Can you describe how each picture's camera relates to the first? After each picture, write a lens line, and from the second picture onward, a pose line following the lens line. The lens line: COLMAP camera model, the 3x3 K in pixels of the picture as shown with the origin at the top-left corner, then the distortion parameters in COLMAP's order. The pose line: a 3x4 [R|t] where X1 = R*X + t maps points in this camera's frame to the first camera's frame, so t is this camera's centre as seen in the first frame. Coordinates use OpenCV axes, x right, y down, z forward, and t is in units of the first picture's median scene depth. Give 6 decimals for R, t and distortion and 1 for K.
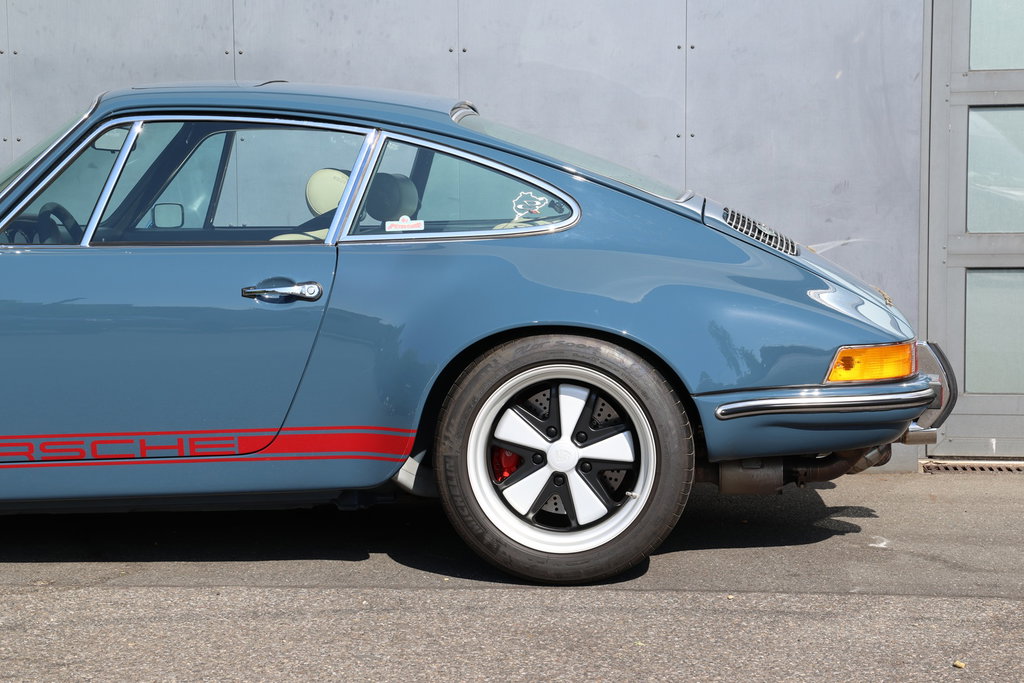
lens RADIAL K [[2033.1, 0, 512.0], [0, 2033.1, 341.5], [0, 0, 1]] dist [0.286143, 0.389137]
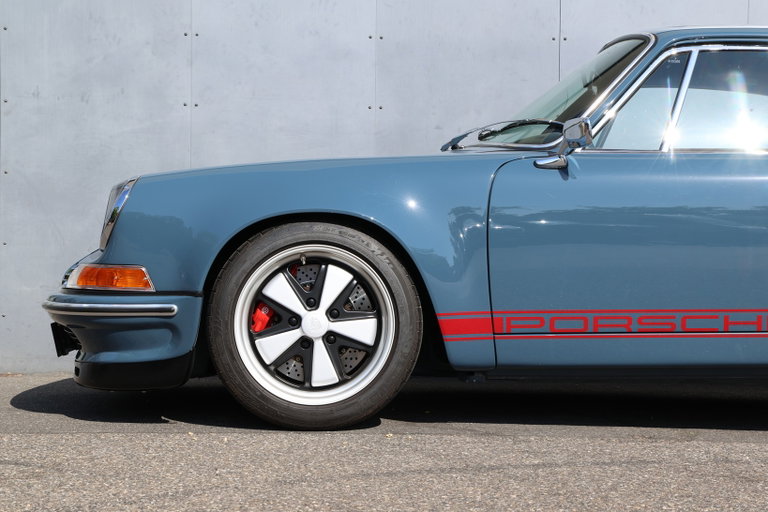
lens RADIAL K [[1524.8, 0, 384.0], [0, 1524.8, 256.0], [0, 0, 1]] dist [0.286143, 0.389137]
pose [[0.993939, 0.020947, 0.107919, -0.467190], [-0.012865, 0.997097, -0.075051, 0.082182], [-0.109178, 0.073208, 0.991323, 0.151287]]
